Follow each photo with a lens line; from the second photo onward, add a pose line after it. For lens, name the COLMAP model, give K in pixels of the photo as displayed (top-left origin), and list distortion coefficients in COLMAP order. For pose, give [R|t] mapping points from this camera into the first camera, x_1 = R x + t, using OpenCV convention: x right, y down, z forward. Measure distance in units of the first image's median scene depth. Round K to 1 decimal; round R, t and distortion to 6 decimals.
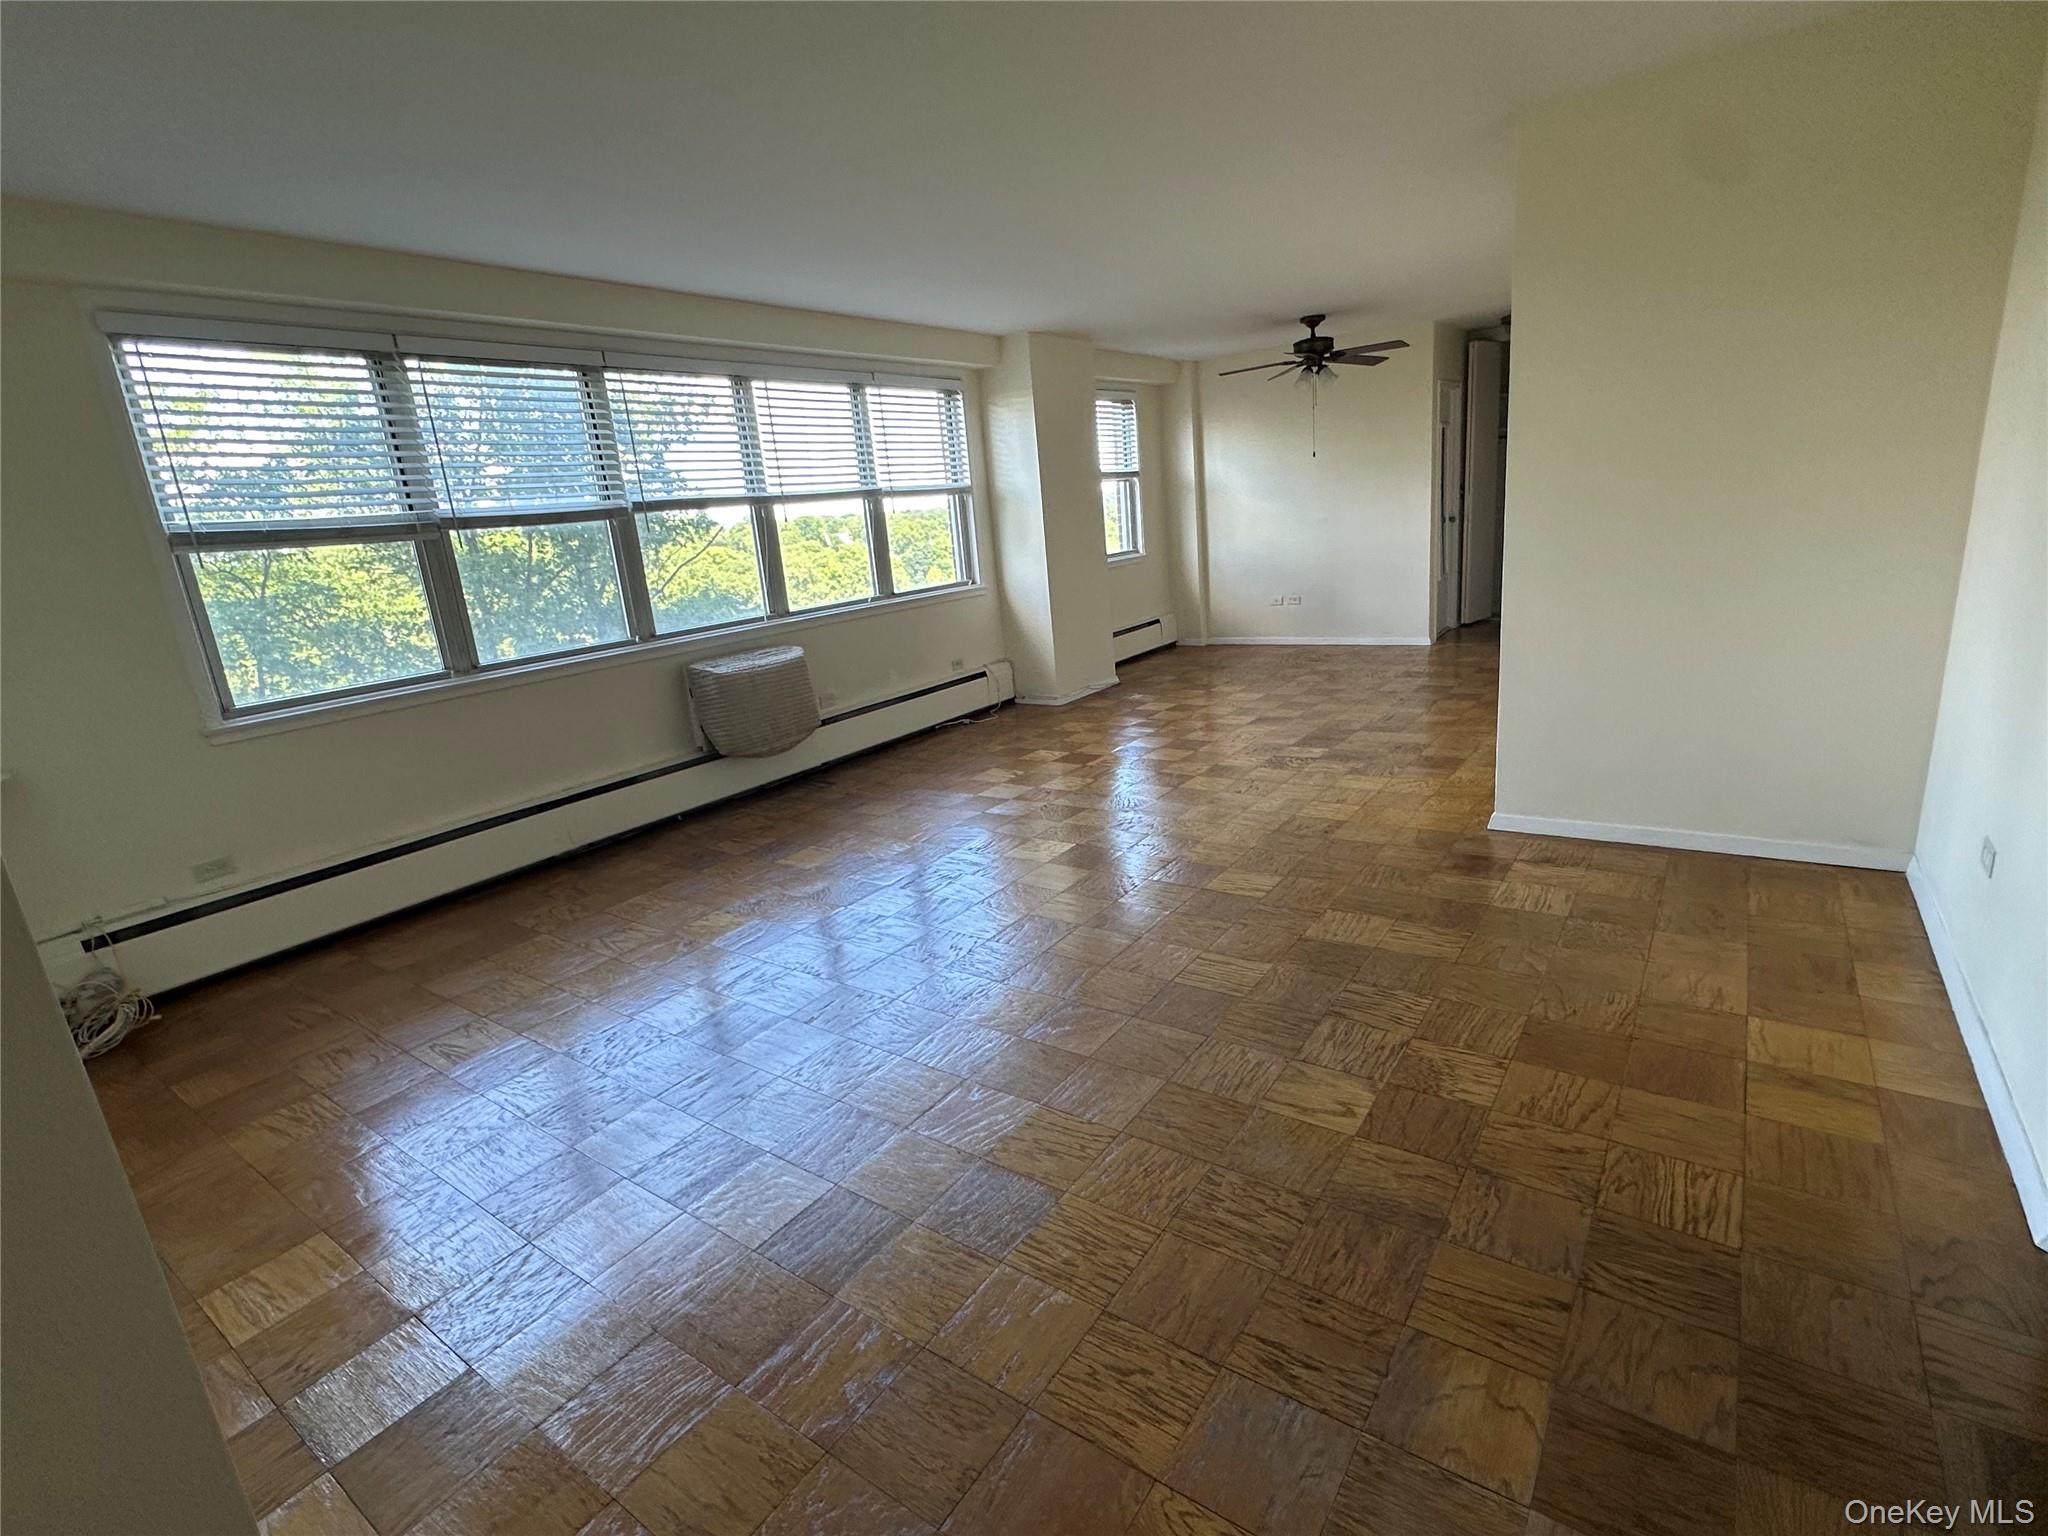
lens RADIAL K [[983.6, 0, 1021.0], [0, 983.6, 772.8], [0, 0, 1]] dist [-0.003839, 0.000442]
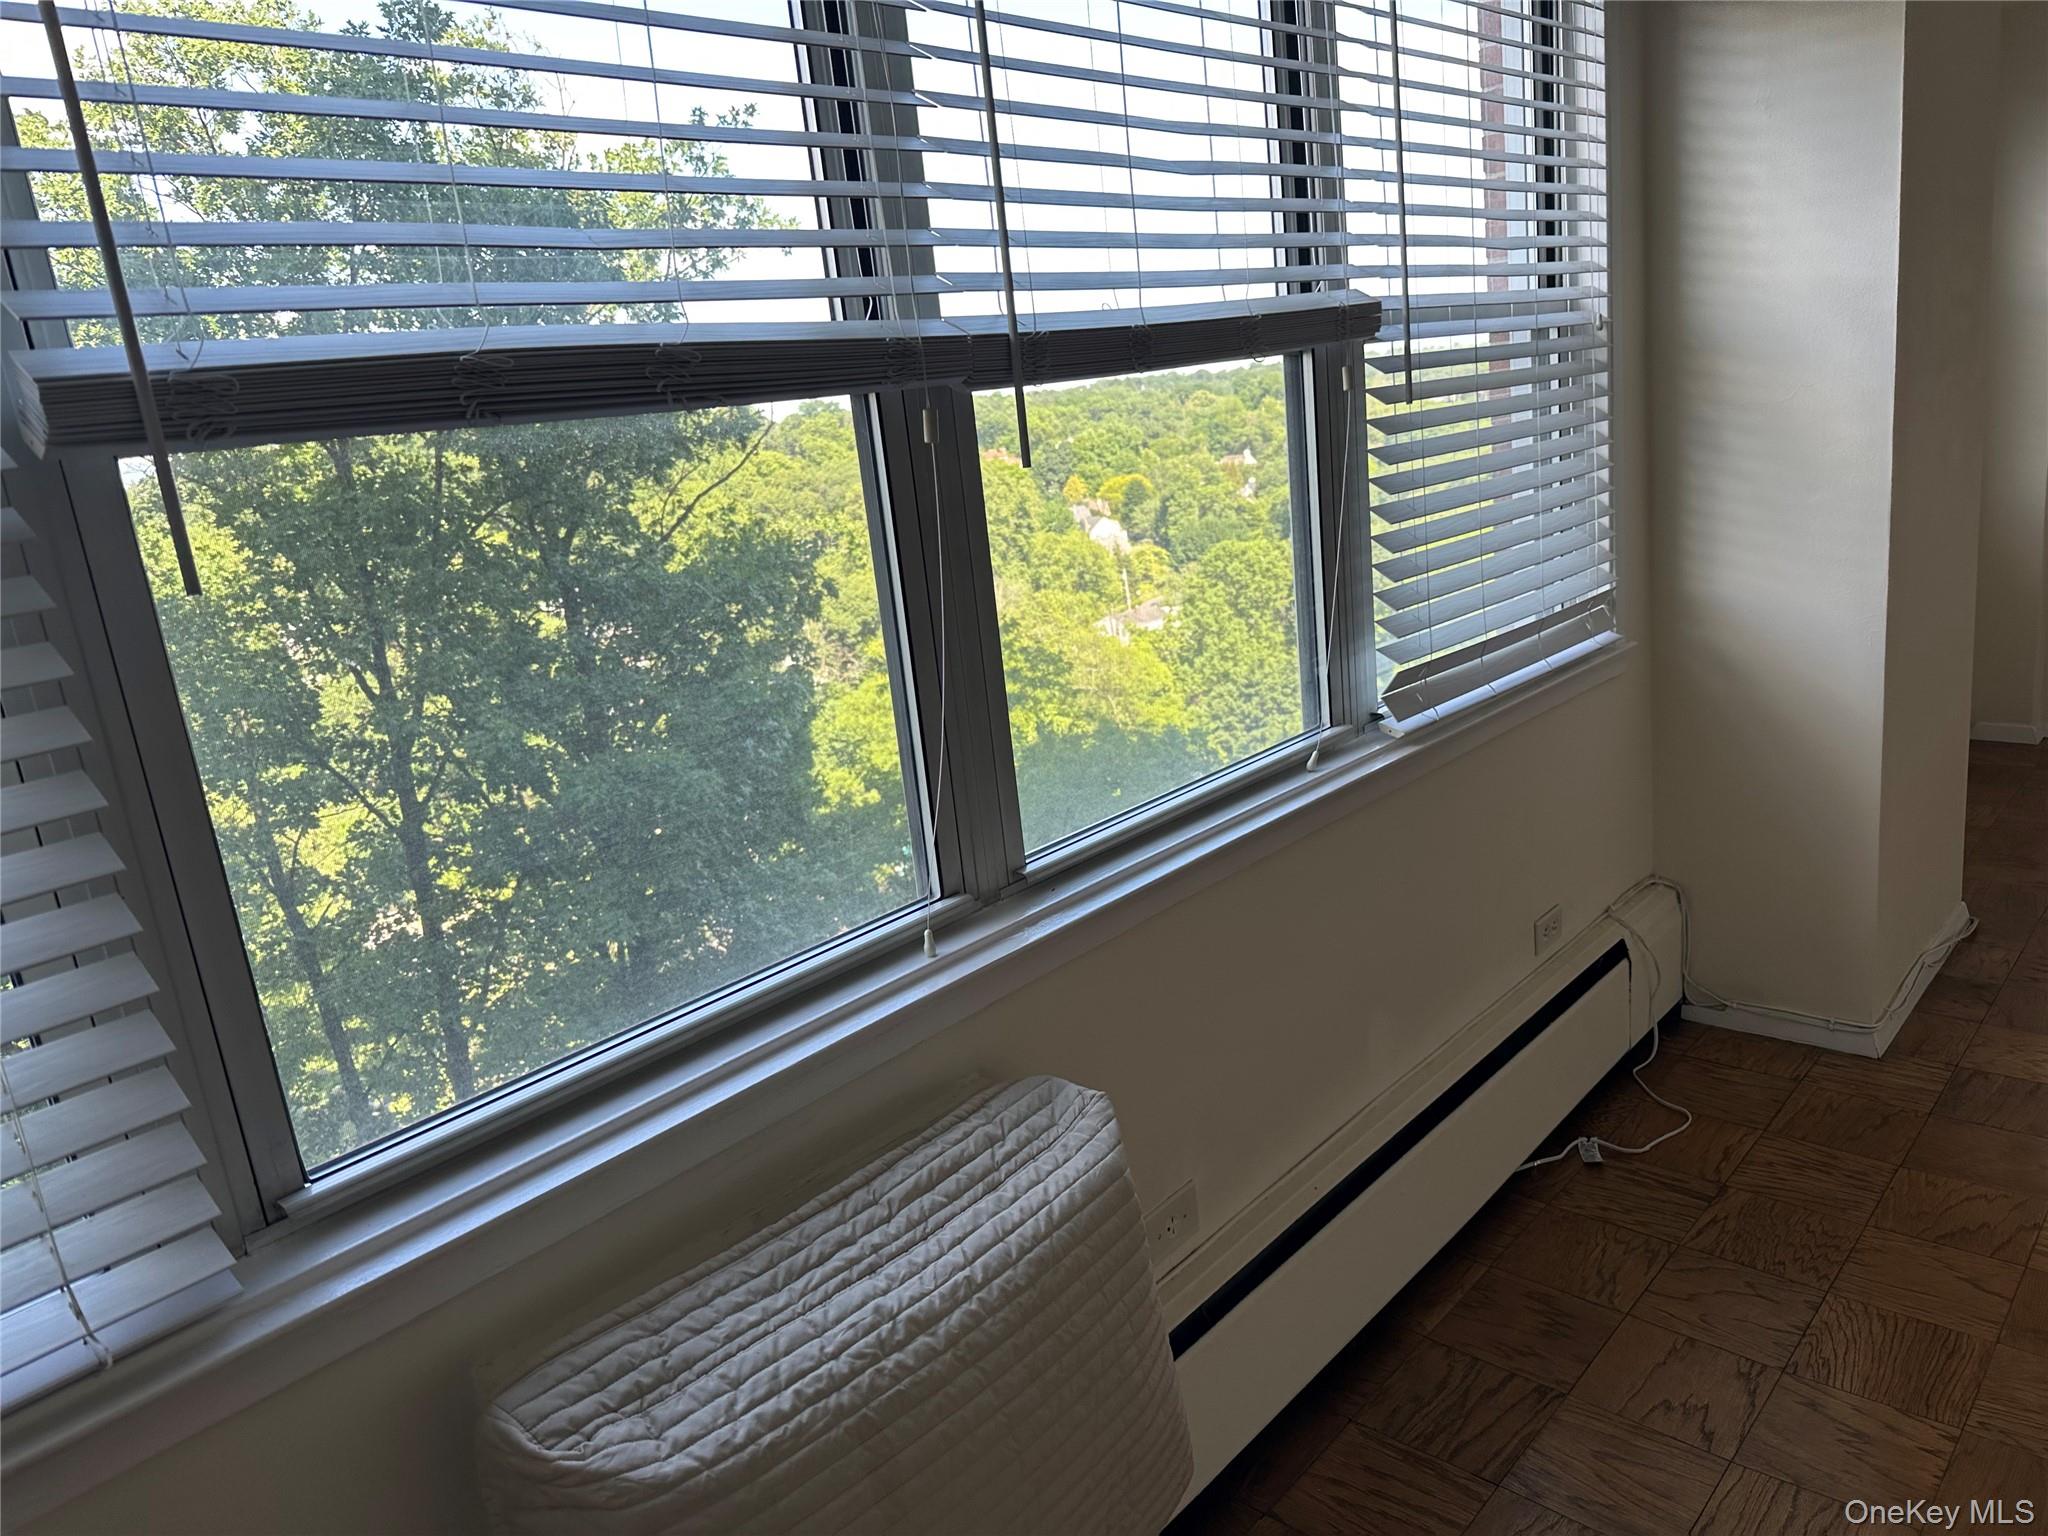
lens RADIAL K [[1463.6, 0, 1036.0], [0, 1463.6, 773.8], [0, 0, 1]] dist [-0.005272, -0.006163]
pose [[0.993449, 0.004688, -0.114182, -0.181262], [-0.005268, 0.999975, -0.004780, -0.170013], [0.114157, 0.005350, 0.993448, 0.629500]]
